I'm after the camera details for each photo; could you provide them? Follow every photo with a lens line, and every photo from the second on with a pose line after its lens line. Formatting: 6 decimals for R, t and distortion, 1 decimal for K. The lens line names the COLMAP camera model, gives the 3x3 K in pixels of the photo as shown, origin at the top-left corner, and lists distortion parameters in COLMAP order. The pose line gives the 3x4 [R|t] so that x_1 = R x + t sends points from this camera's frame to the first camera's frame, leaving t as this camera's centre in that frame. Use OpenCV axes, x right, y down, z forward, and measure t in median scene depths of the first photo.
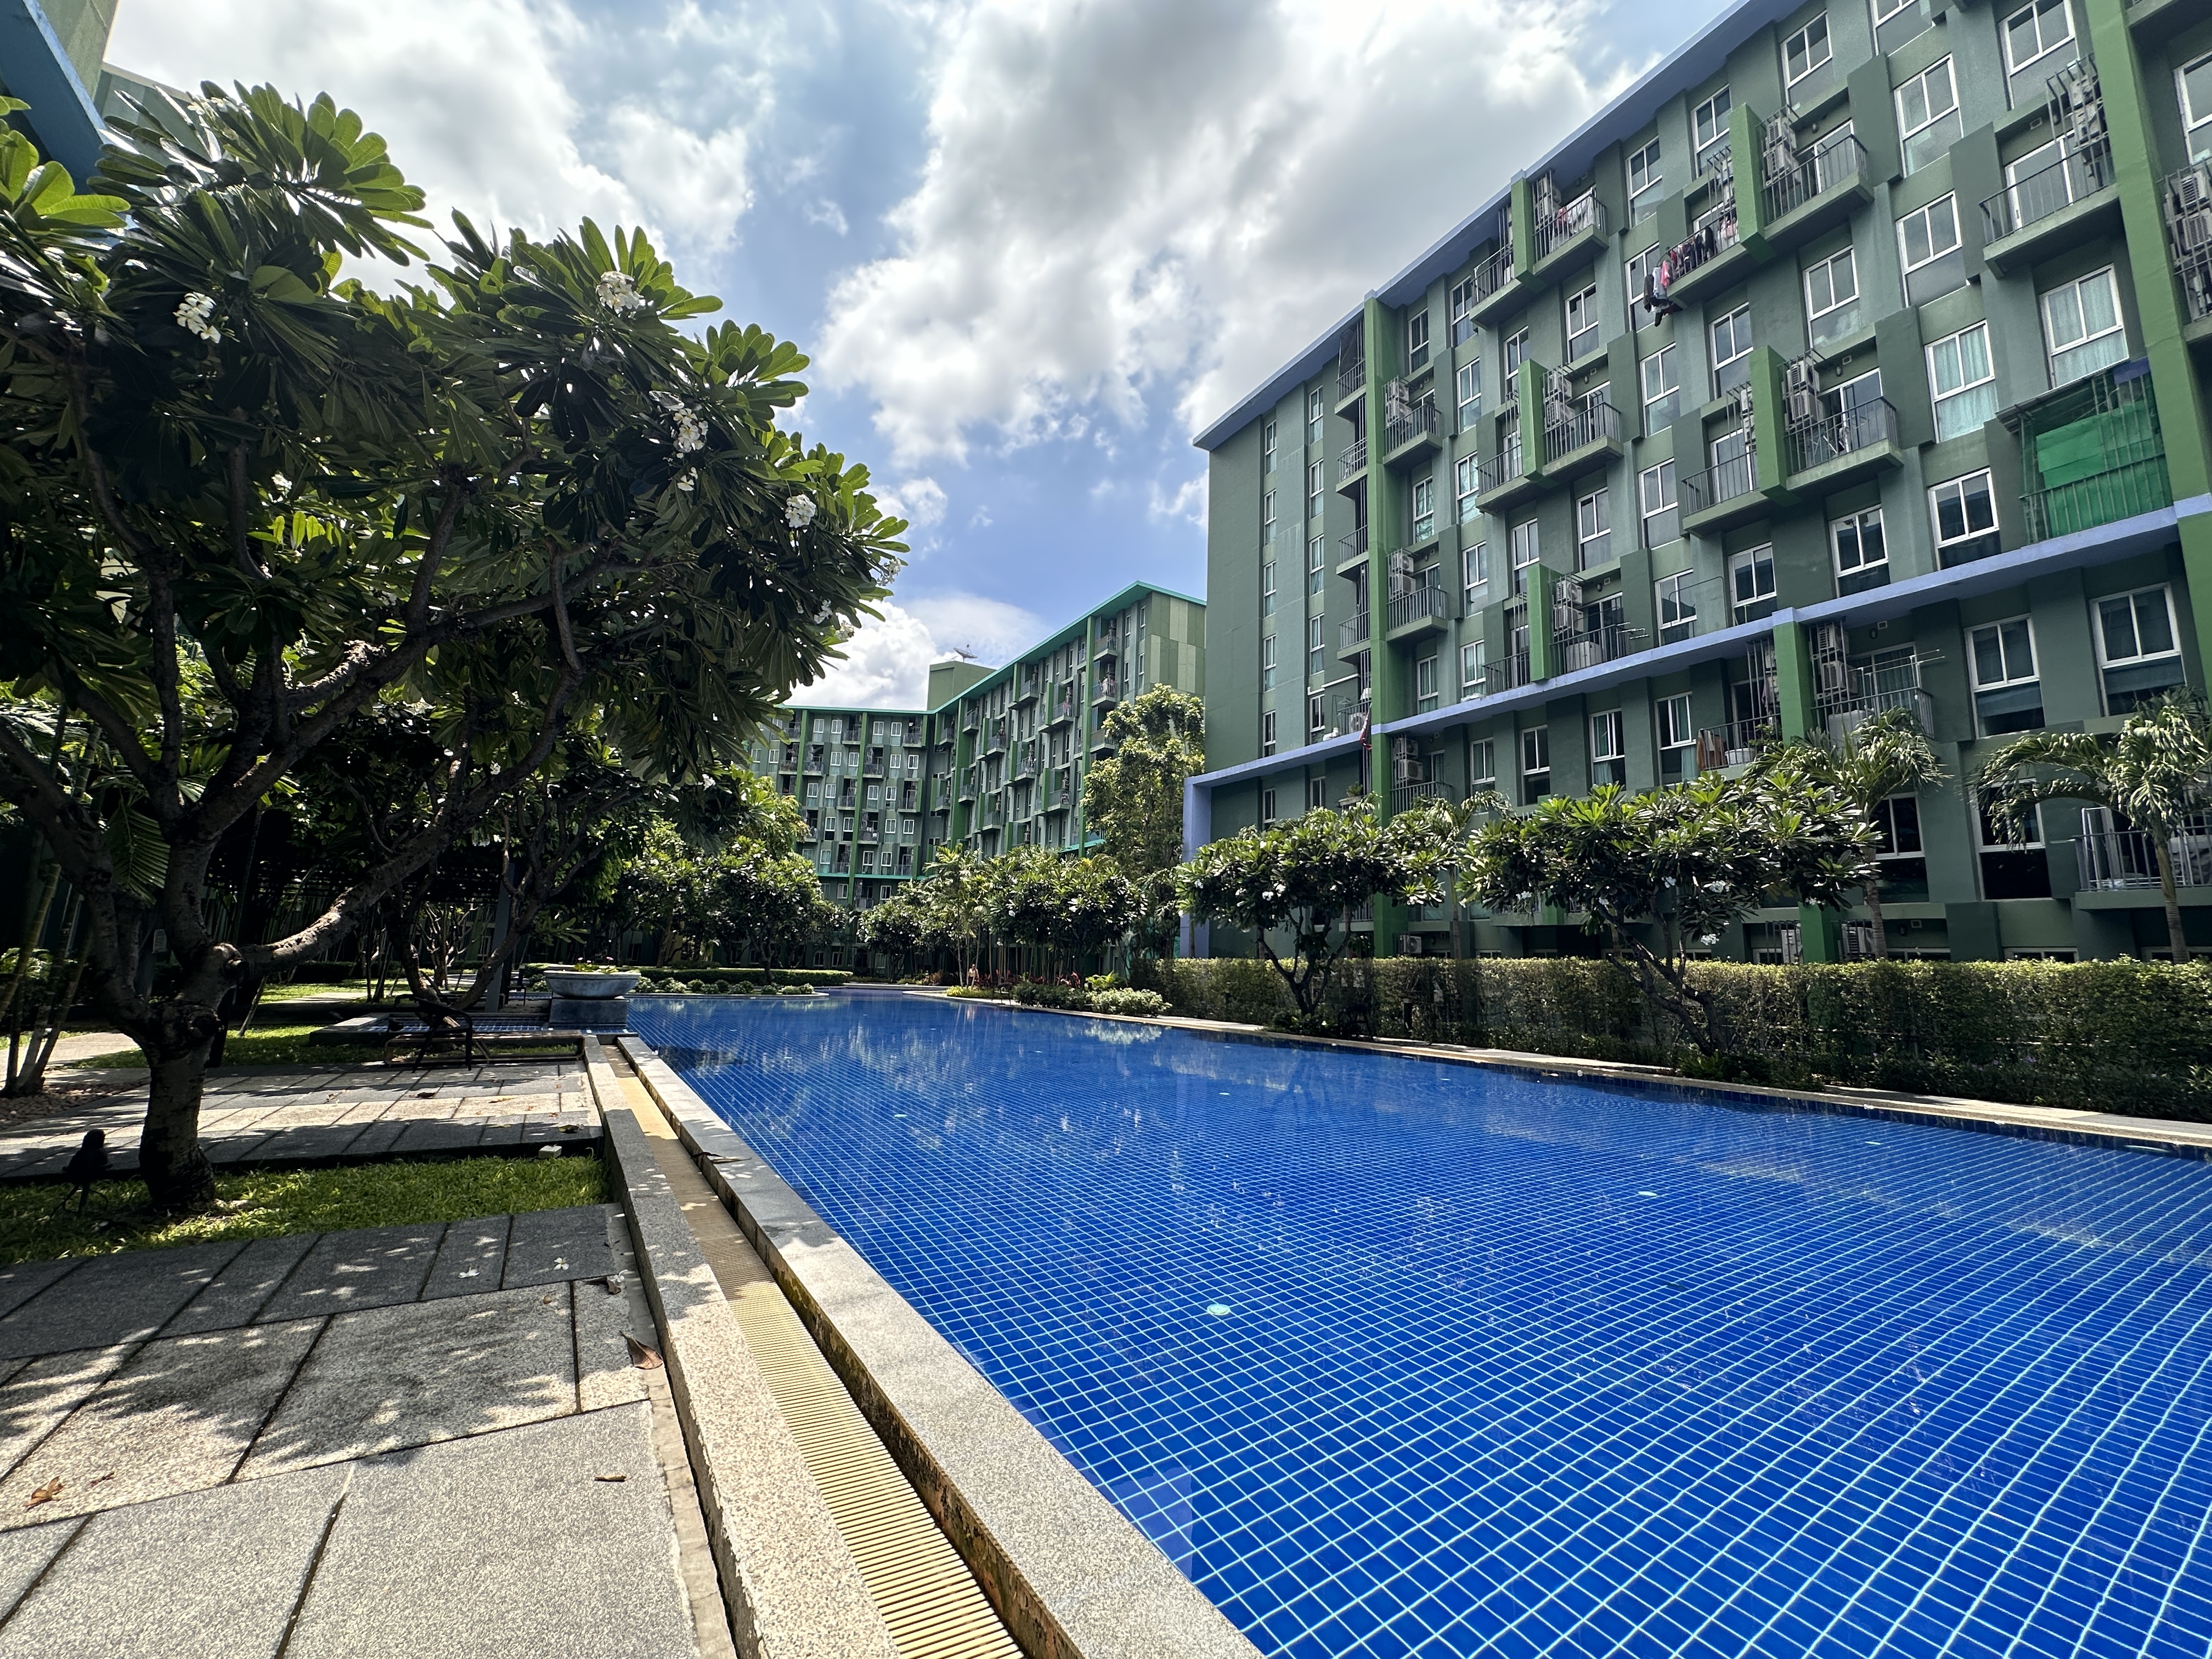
lens RADIAL K [[883.1, 0, 1107.8], [0, 883.1, 837.6], [0, 0, 1]] dist [-0.000584, 0.000867]
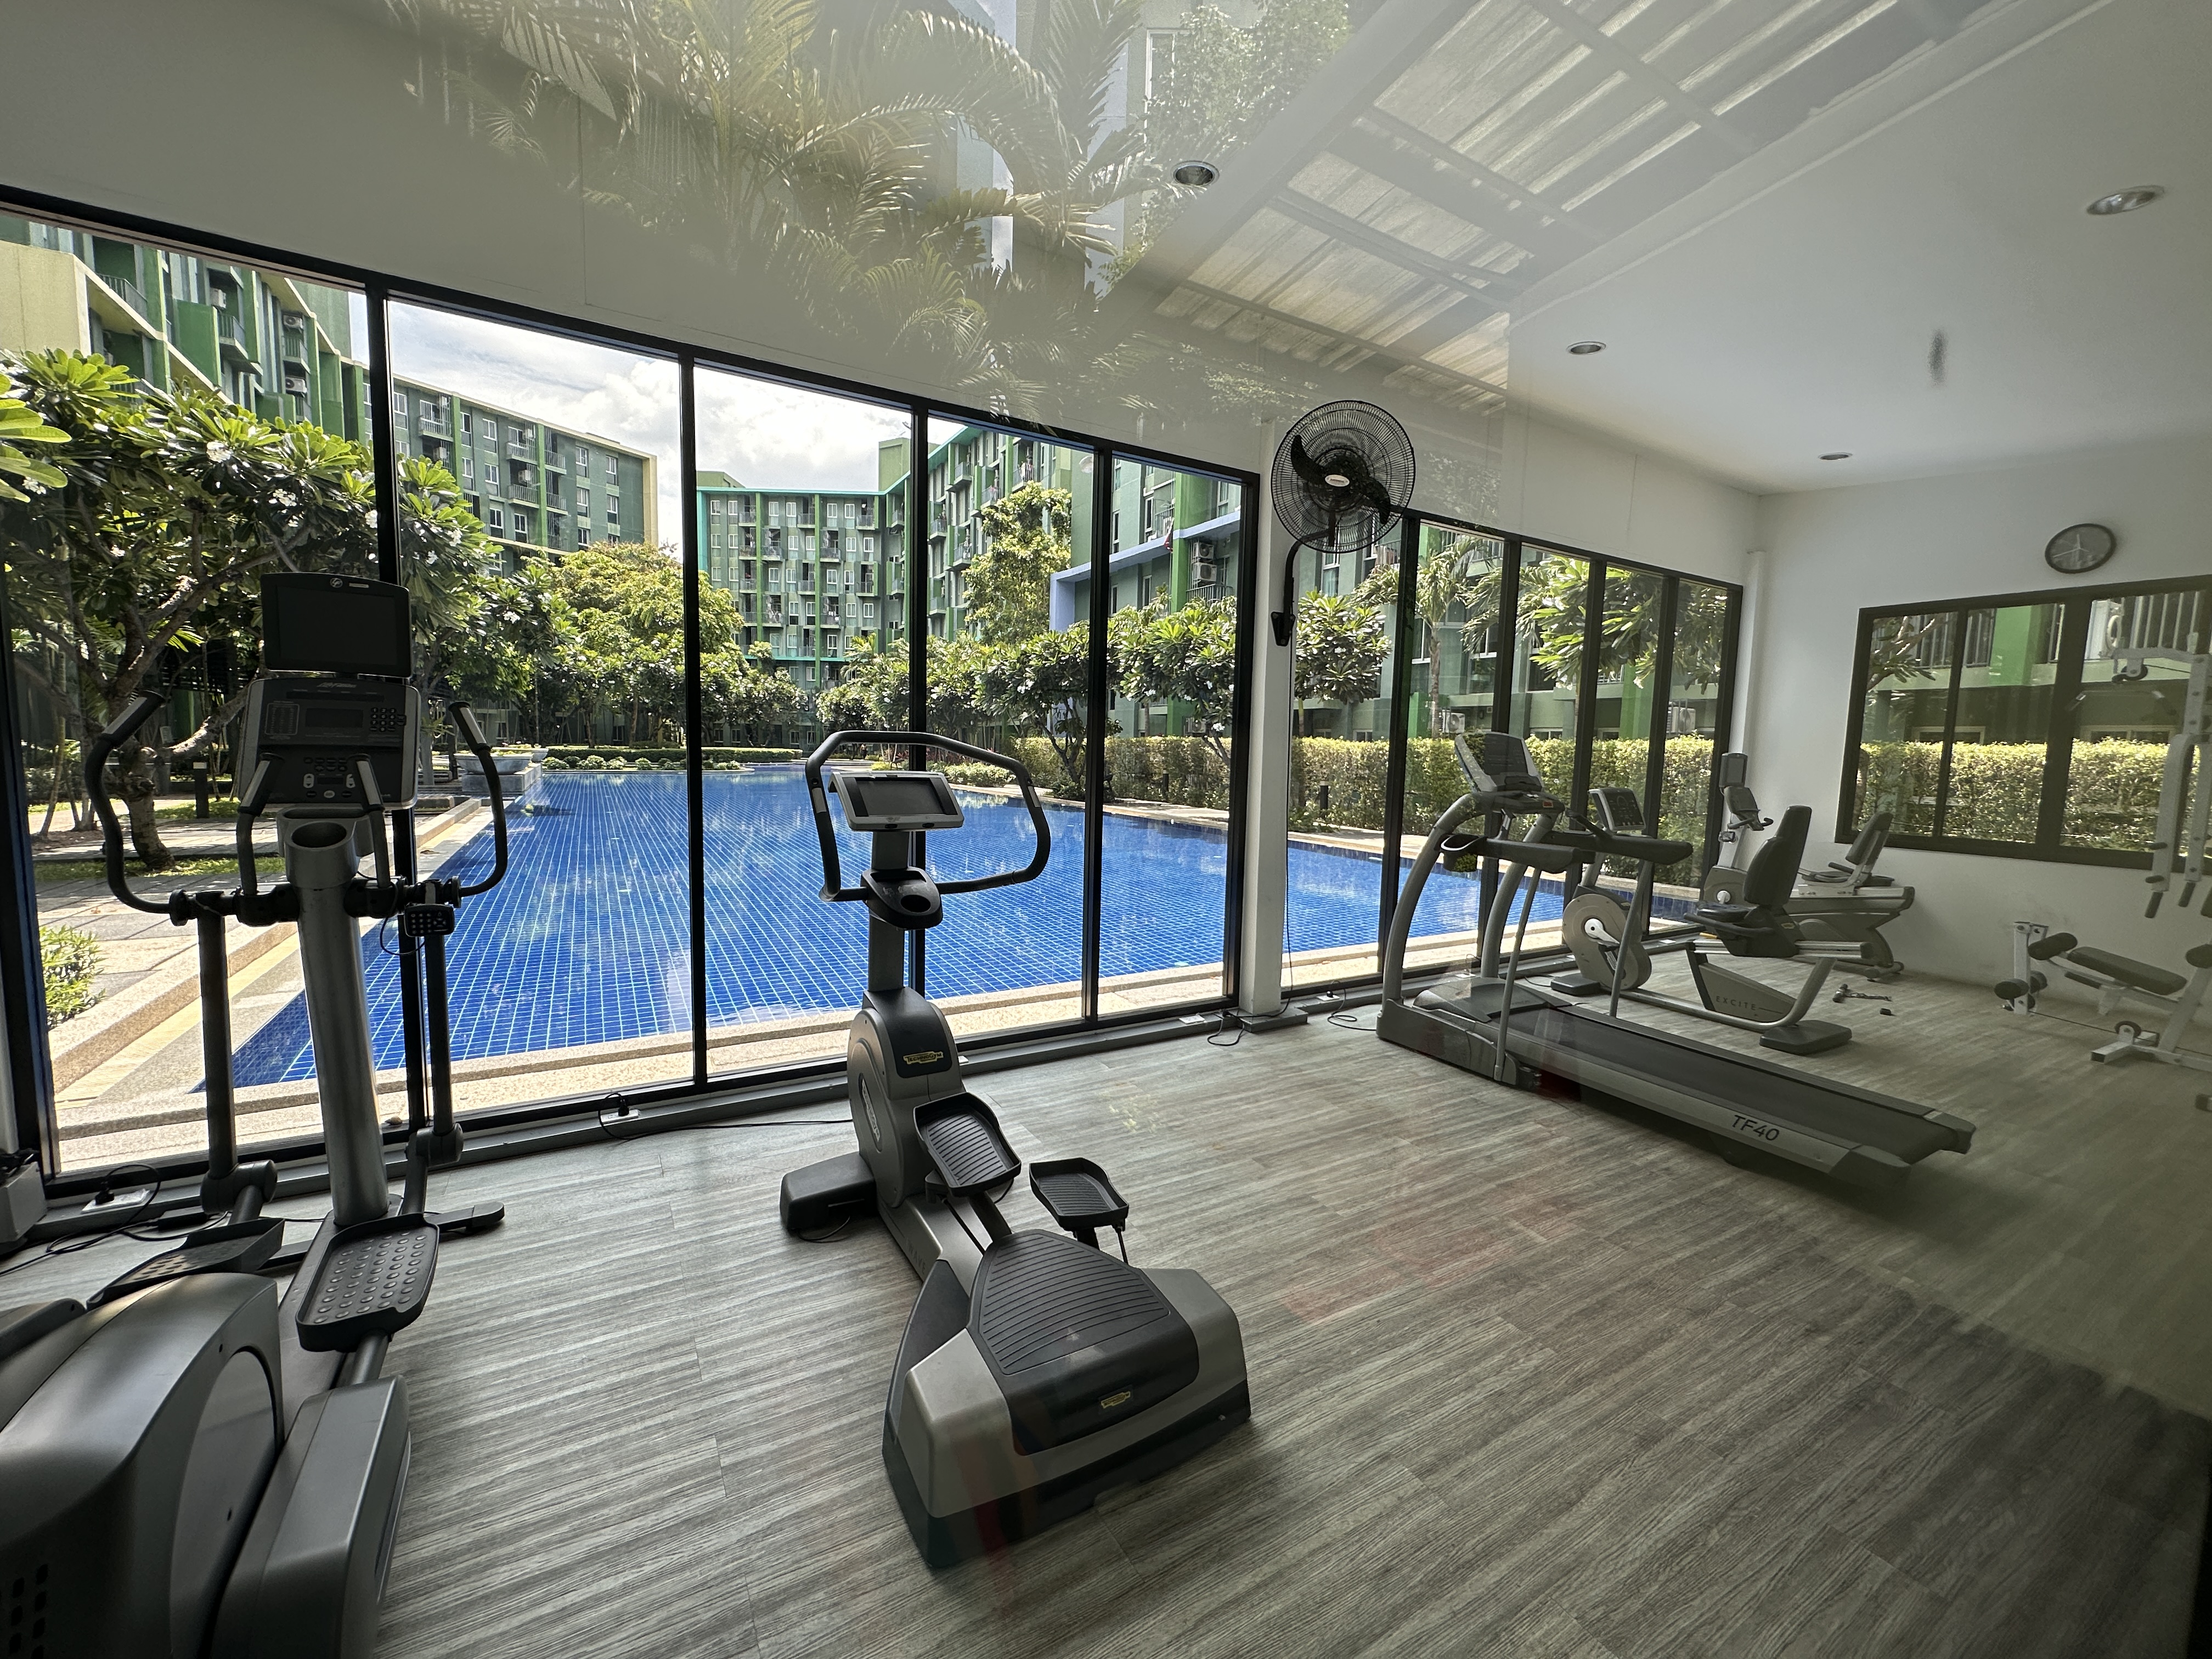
lens RADIAL K [[883.1, 0, 1107.9], [0, 883.1, 829.3], [0, 0, 1]] dist [-0.000584, 0.000867]
pose [[0.999569, -0.005788, -0.028776, 0.103984], [0.012605, 0.970004, 0.242763, -0.013440], [0.026508, -0.243021, 0.969659, -0.078106]]
